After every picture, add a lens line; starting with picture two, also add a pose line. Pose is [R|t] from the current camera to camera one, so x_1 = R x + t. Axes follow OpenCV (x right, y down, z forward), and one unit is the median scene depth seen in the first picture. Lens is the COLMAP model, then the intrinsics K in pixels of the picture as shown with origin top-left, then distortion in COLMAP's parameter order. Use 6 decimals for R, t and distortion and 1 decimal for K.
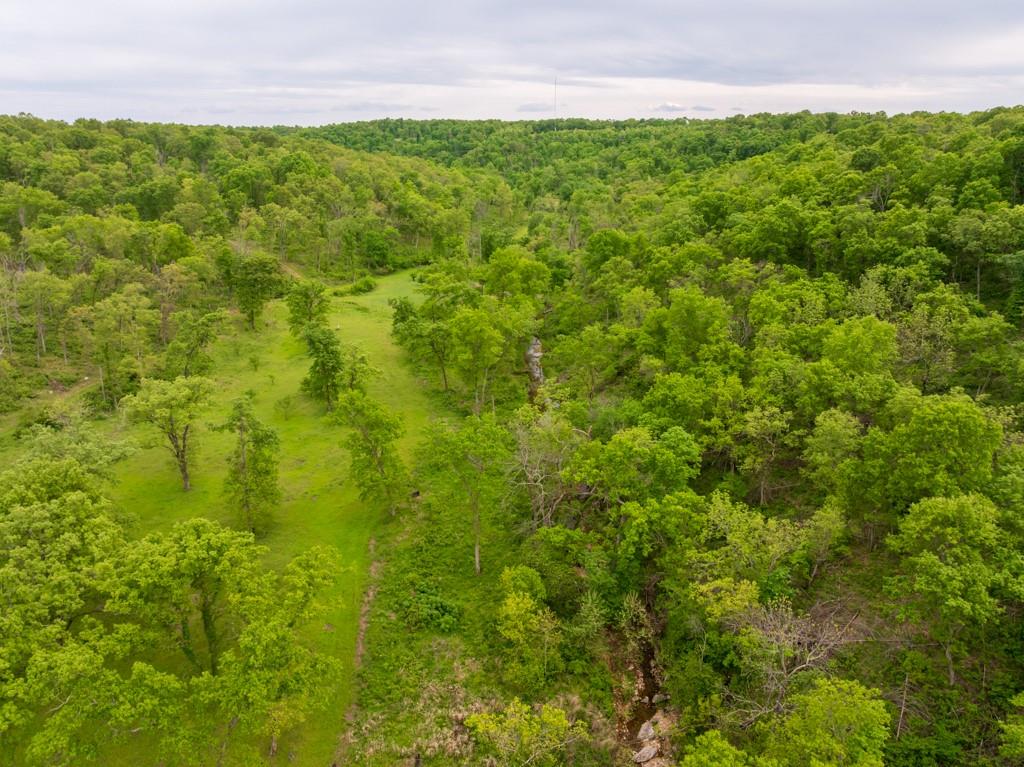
lens RADIAL K [[727.3, 0, 515.9], [0, 727.3, 384.3], [0, 0, 1]] dist [-0.039442, 0.002365]
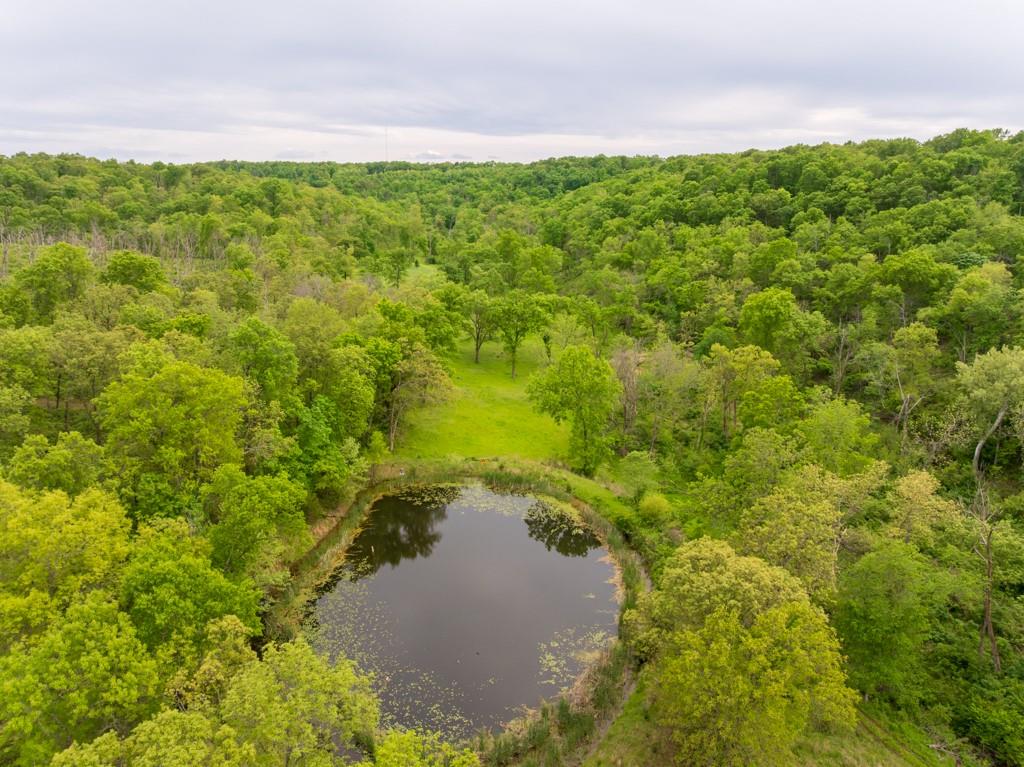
lens RADIAL K [[727.3, 0, 515.9], [0, 727.3, 384.3], [0, 0, 1]] dist [-0.039442, 0.002365]
pose [[0.951640, -0.078041, 0.297139, -0.141364], [0.095650, 0.994390, -0.045166, 0.067152], [-0.291947, 0.071403, 0.953765, -0.154160]]
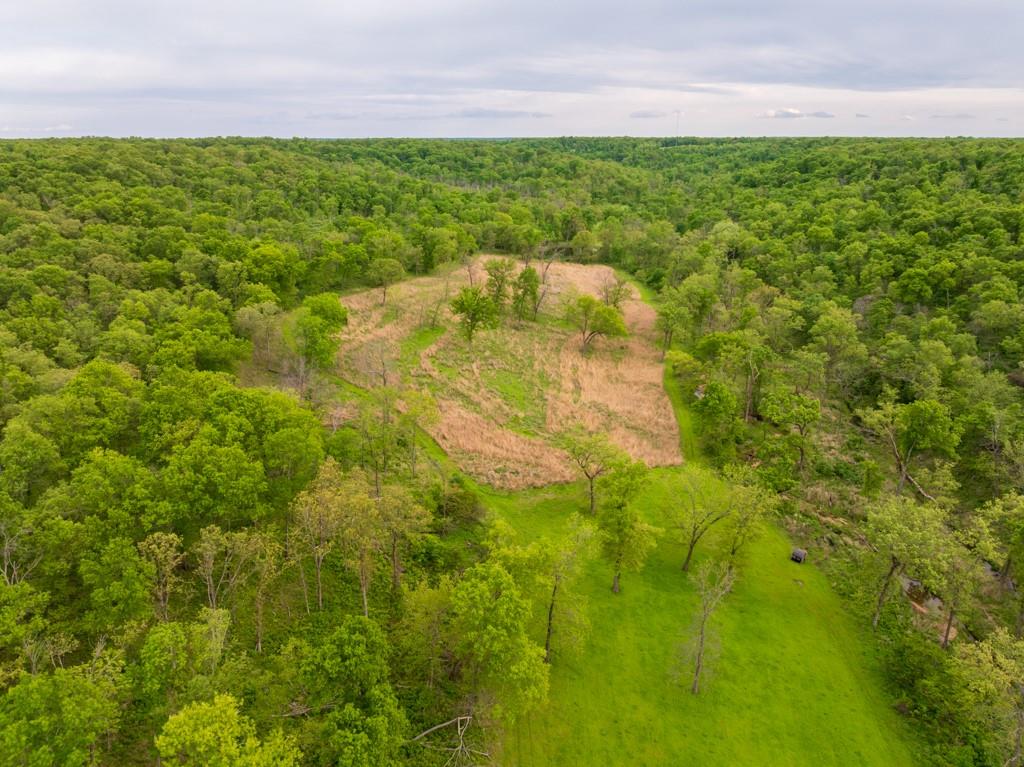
lens RADIAL K [[727.3, 0, 515.9], [0, 727.3, 384.3], [0, 0, 1]] dist [-0.039442, 0.002365]
pose [[0.990388, 0.042434, -0.131647, -0.070814], [-0.043481, 0.999041, -0.005091, 0.213314], [0.131305, 0.010767, 0.991284, -0.667670]]
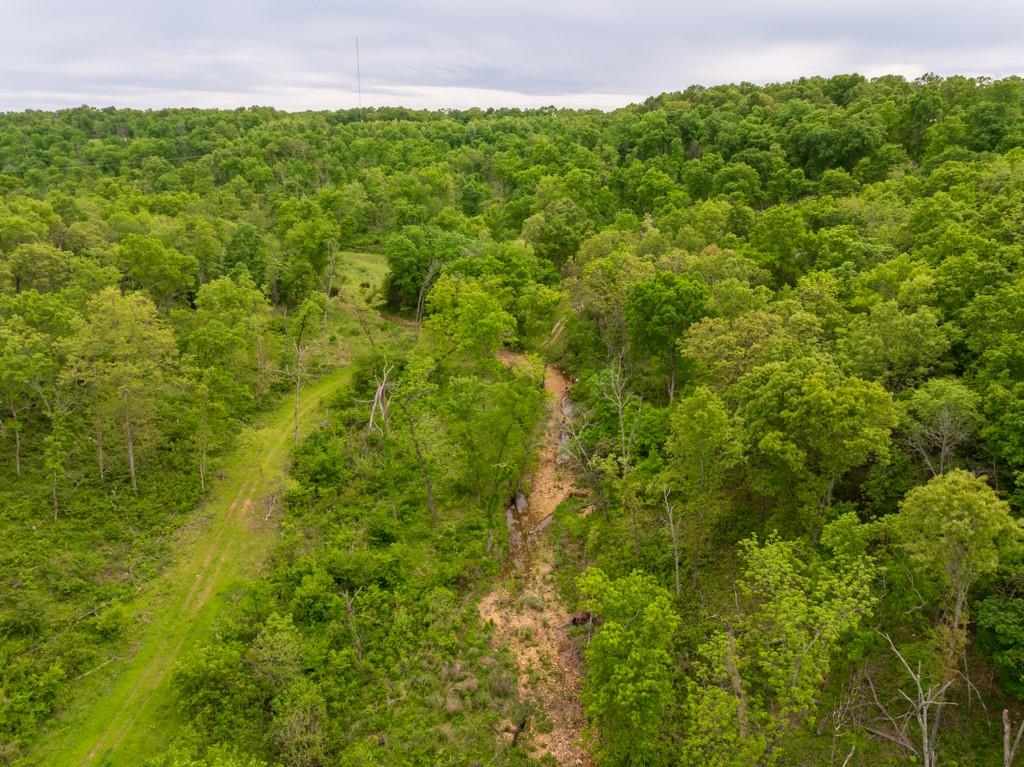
lens RADIAL K [[727.3, 0, 515.9], [0, 727.3, 384.3], [0, 0, 1]] dist [-0.039442, 0.002365]
pose [[0.969395, -0.076088, 0.233418, 0.023959], [0.078566, 0.996908, -0.001321, -0.133212], [-0.232595, 0.019619, 0.972376, 0.427886]]
